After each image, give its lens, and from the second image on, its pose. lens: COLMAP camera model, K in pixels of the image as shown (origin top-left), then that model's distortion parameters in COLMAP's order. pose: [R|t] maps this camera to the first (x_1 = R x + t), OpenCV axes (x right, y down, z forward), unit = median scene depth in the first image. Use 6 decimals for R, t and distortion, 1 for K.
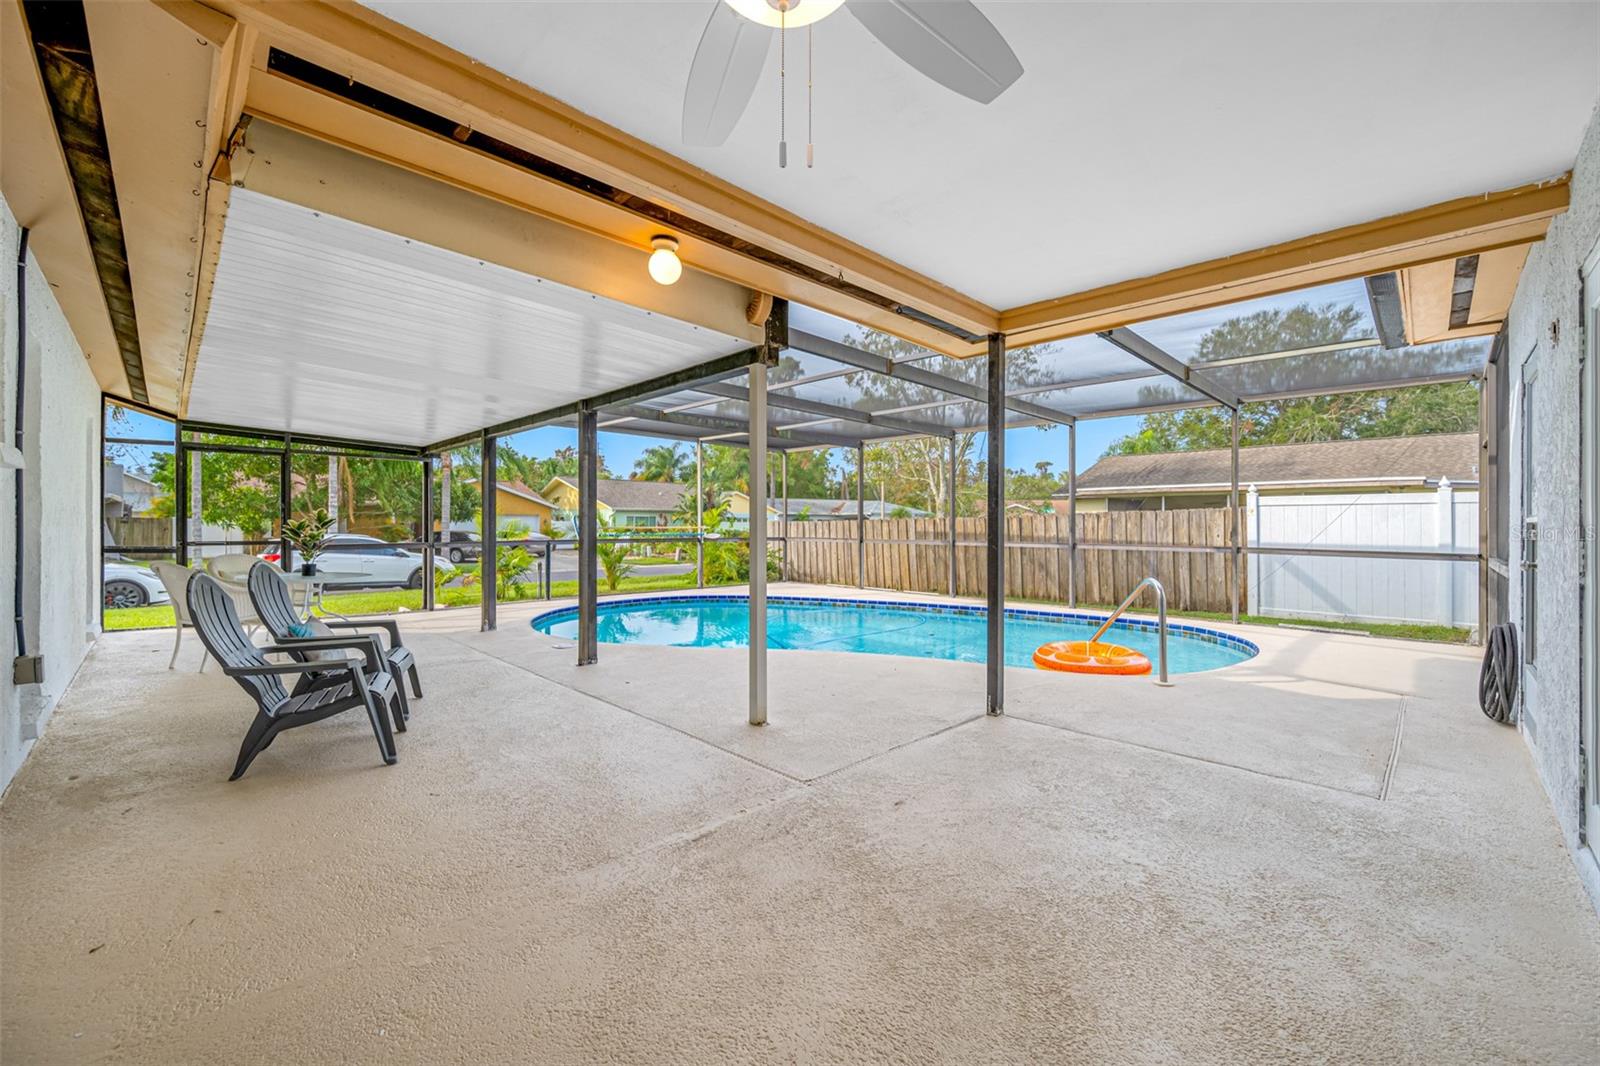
lens RADIAL K [[636.8, 0, 802.7], [0, 636.8, 529.2], [0, 0, 1]] dist [-0.000038, 0.000114]
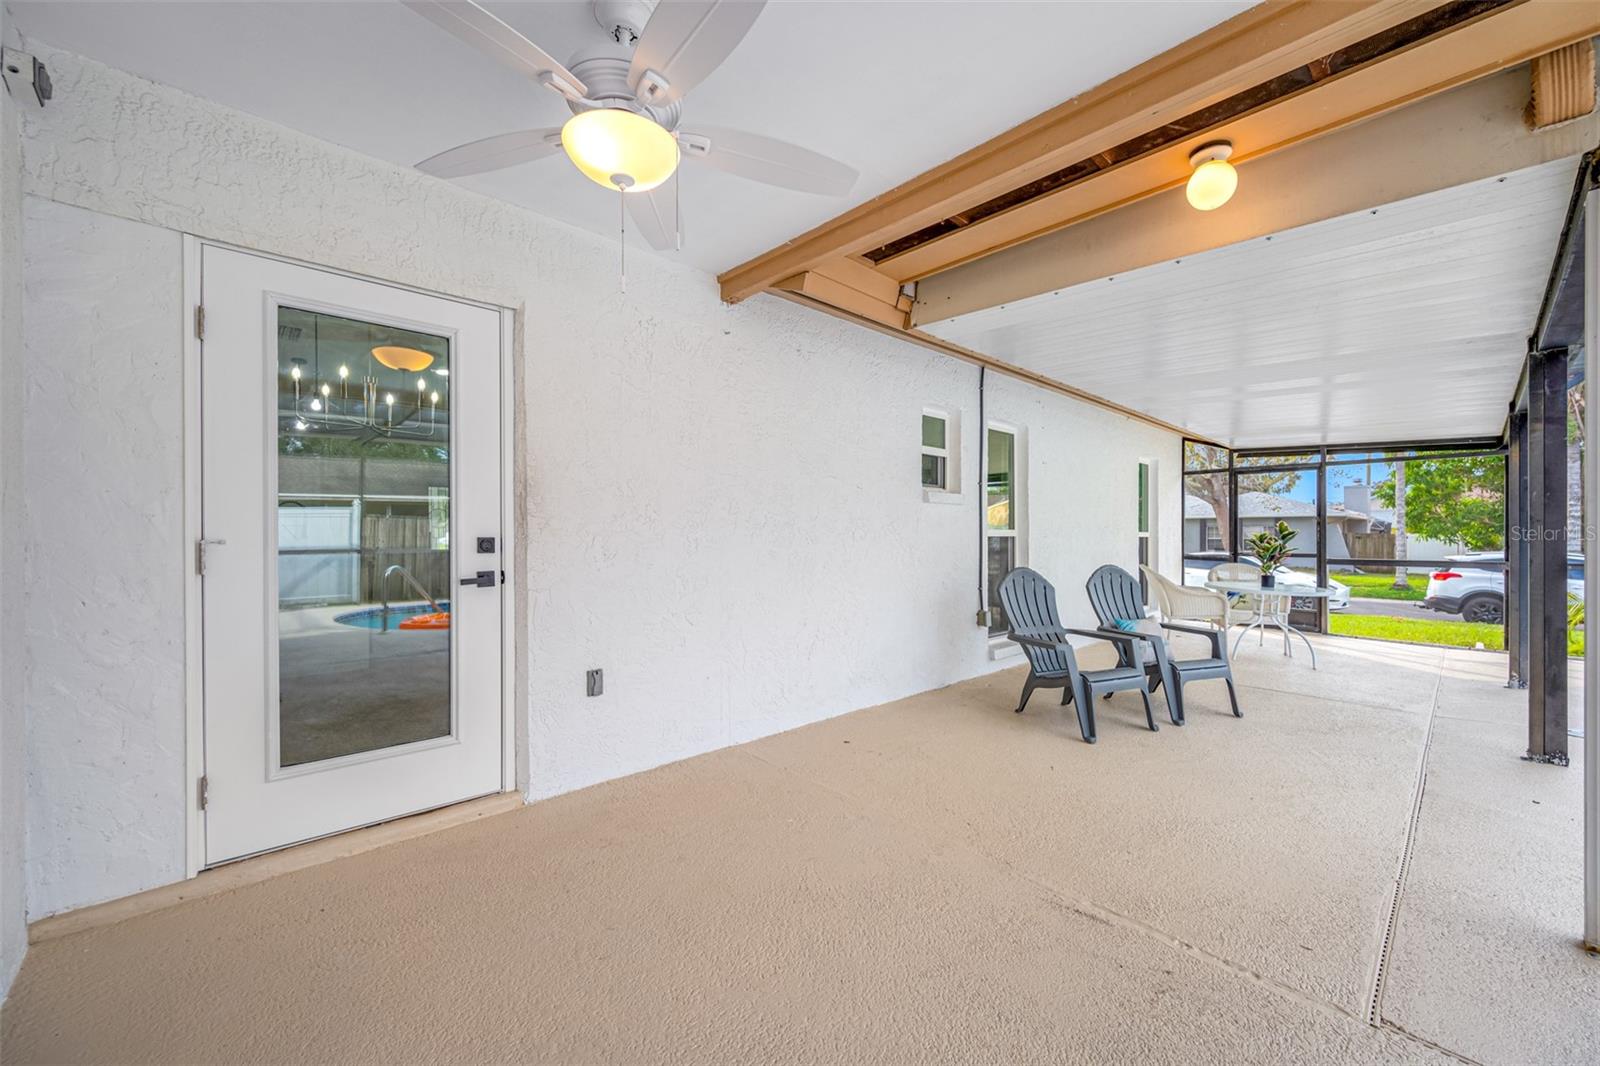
lens RADIAL K [[637.3, 0, 795.9], [0, 637.3, 547.4], [0, 0, 1]] dist [-0.000138, -0.000022]
pose [[-0.036966, 0.013287, -0.999228, 0.420343], [-0.010214, 0.999854, 0.013673, 0.004841], [0.999264, 0.010711, -0.036825, 0.415615]]
